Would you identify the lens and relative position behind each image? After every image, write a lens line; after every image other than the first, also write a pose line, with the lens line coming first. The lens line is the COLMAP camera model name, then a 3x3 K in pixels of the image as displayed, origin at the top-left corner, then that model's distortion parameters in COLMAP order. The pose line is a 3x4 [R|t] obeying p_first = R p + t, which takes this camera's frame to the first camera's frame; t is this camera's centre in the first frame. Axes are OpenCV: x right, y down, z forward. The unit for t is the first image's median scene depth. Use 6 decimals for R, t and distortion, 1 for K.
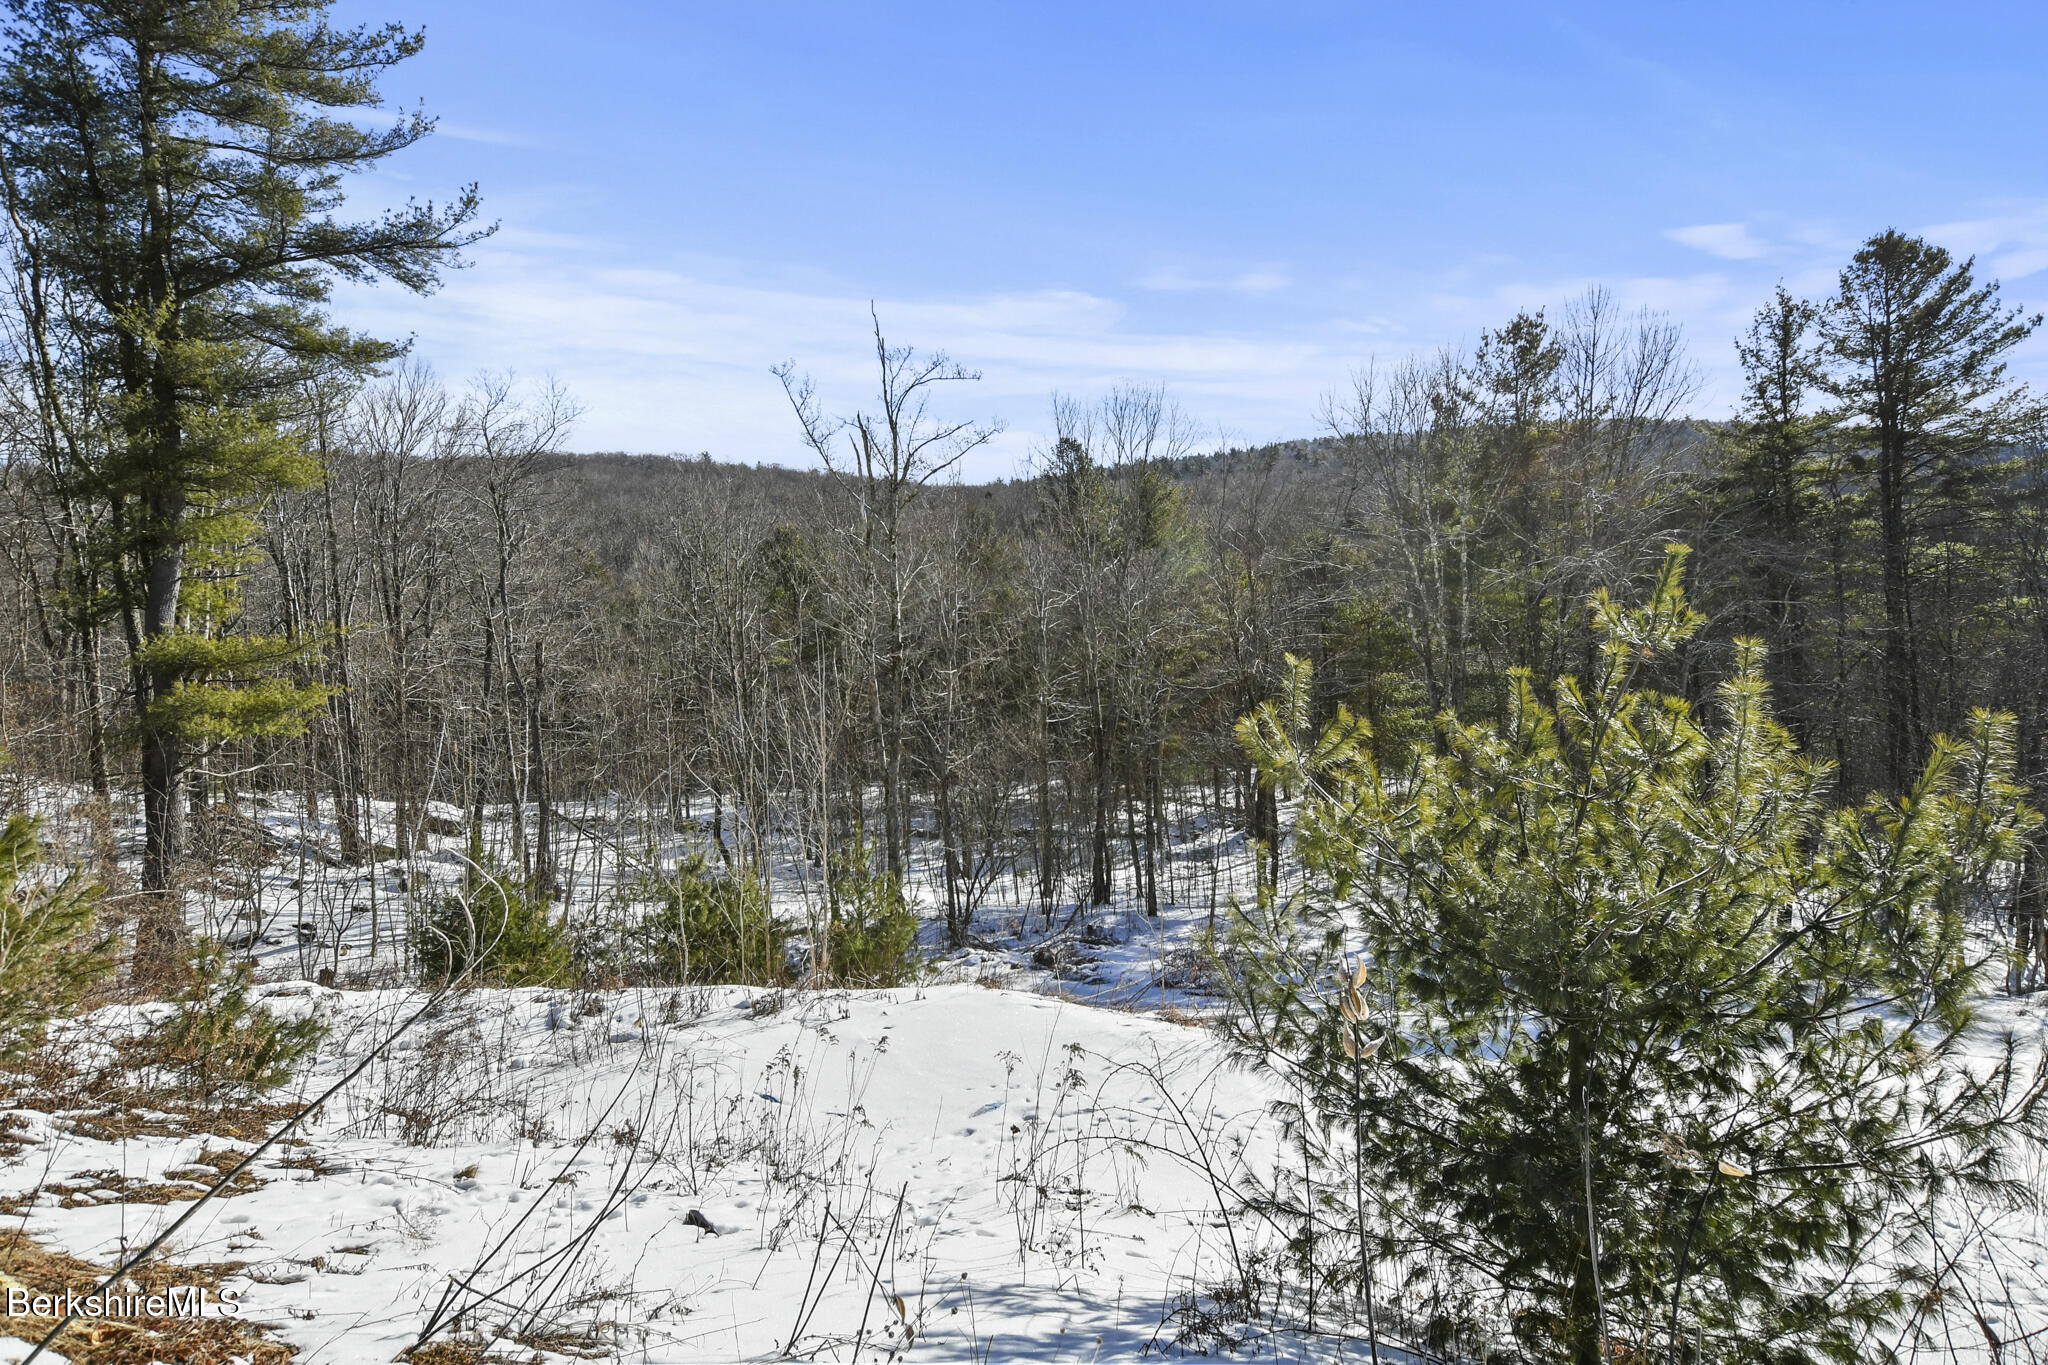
lens RADIAL K [[1112.5, 0, 1024.0], [0, 1112.5, 682.5], [0, 0, 1]] dist [-0.000350, 0.014030]
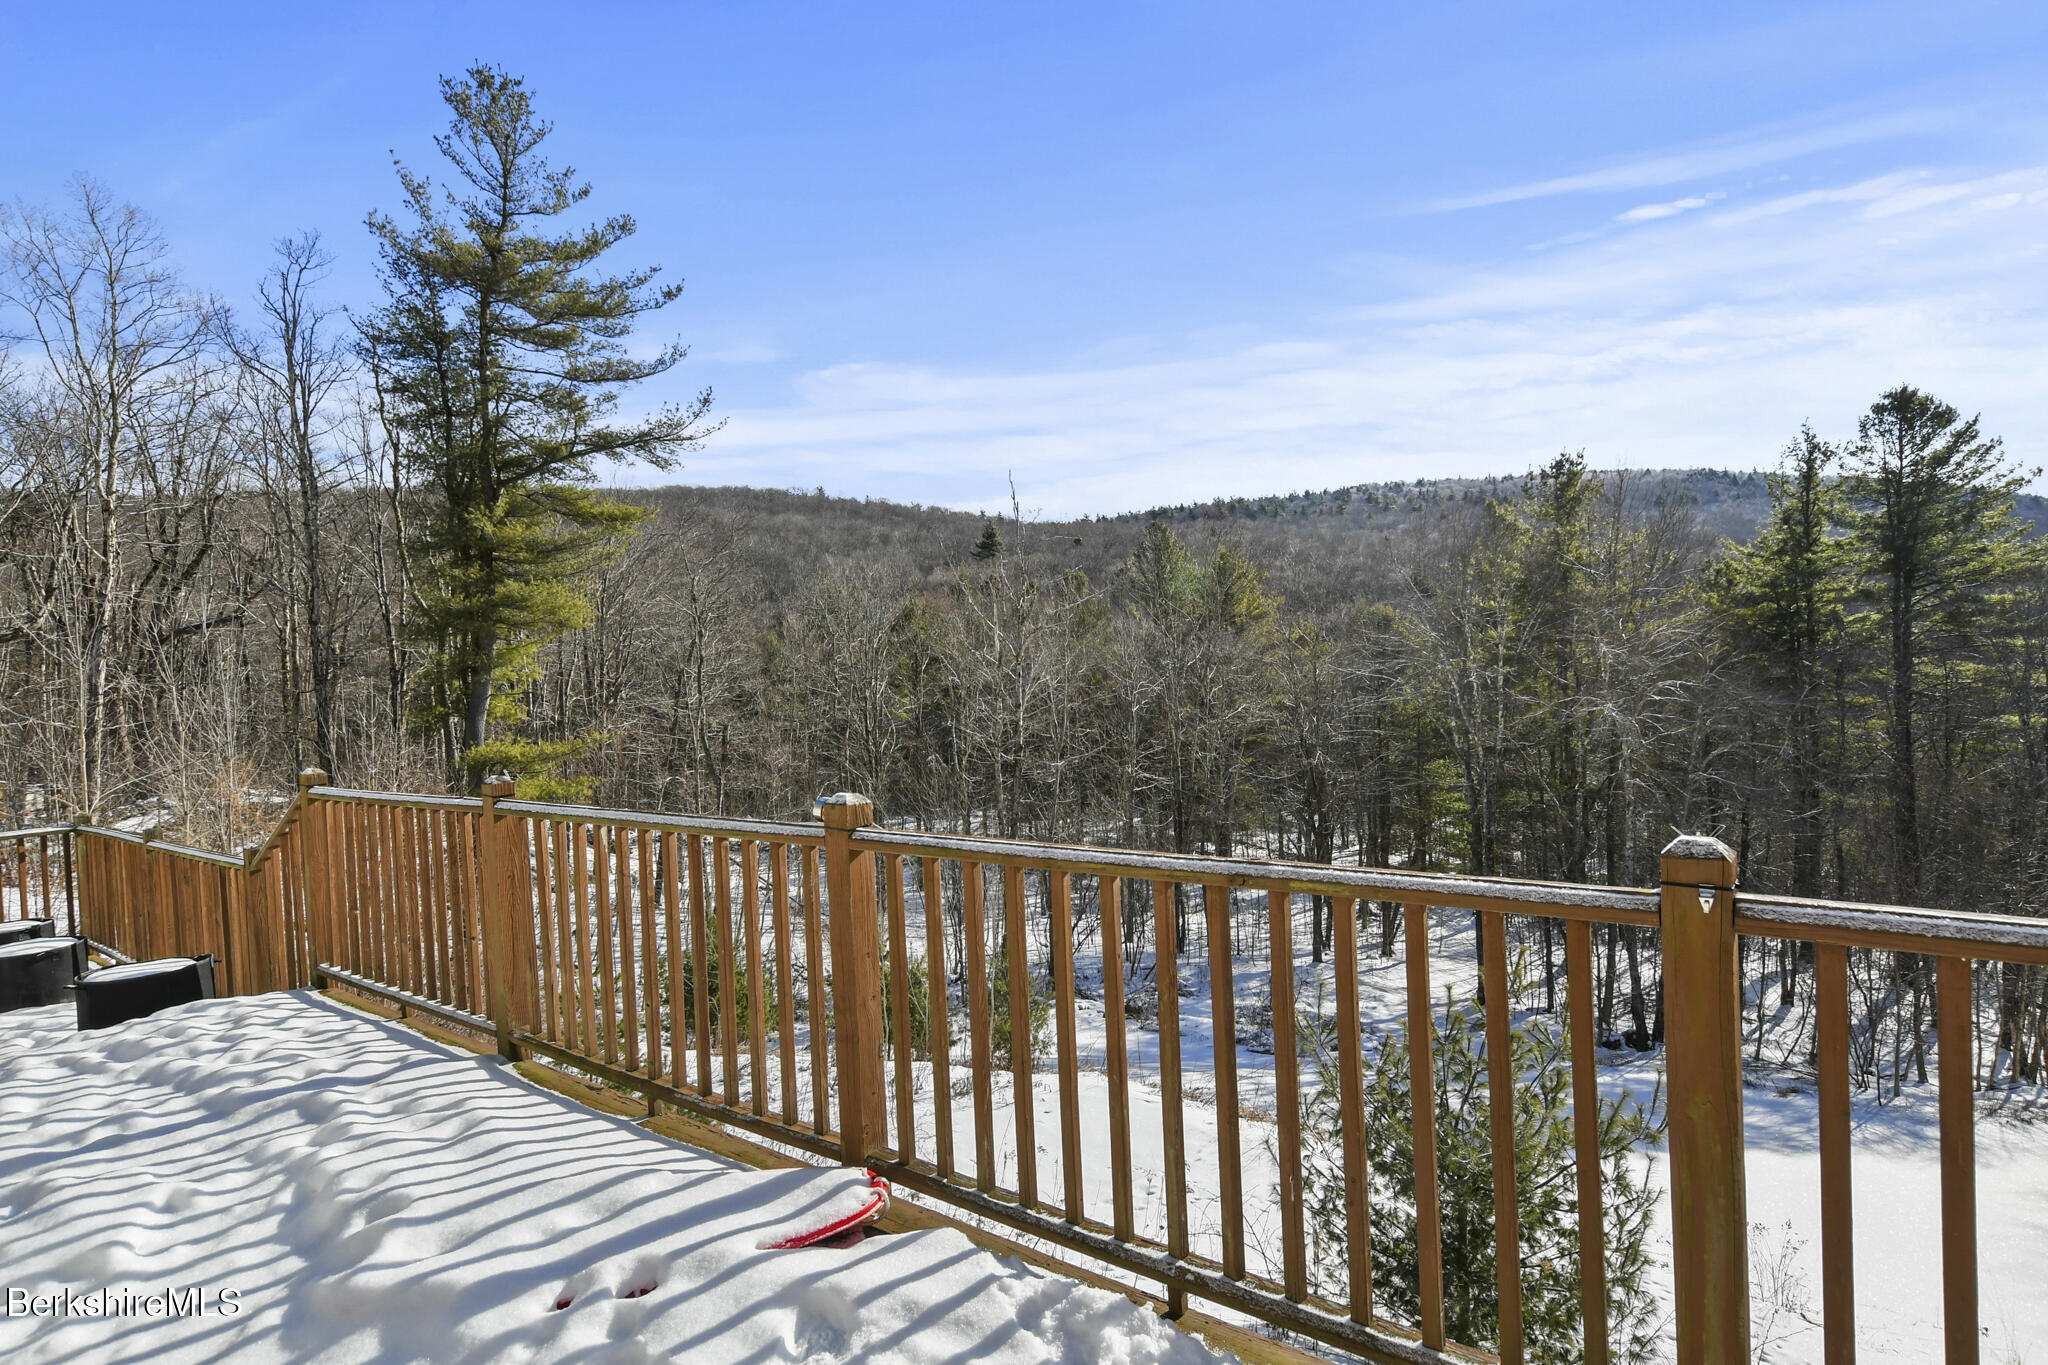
lens RADIAL K [[1041.3, 0, 1024.0], [0, 1041.3, 682.5], [0, 0, 1]] dist [0.003805, 0.001434]
pose [[0.996693, 0.033364, -0.074094, -0.017837], [-0.034417, 0.999323, -0.012980, -0.062839], [0.073611, 0.015487, 0.997167, -0.103600]]
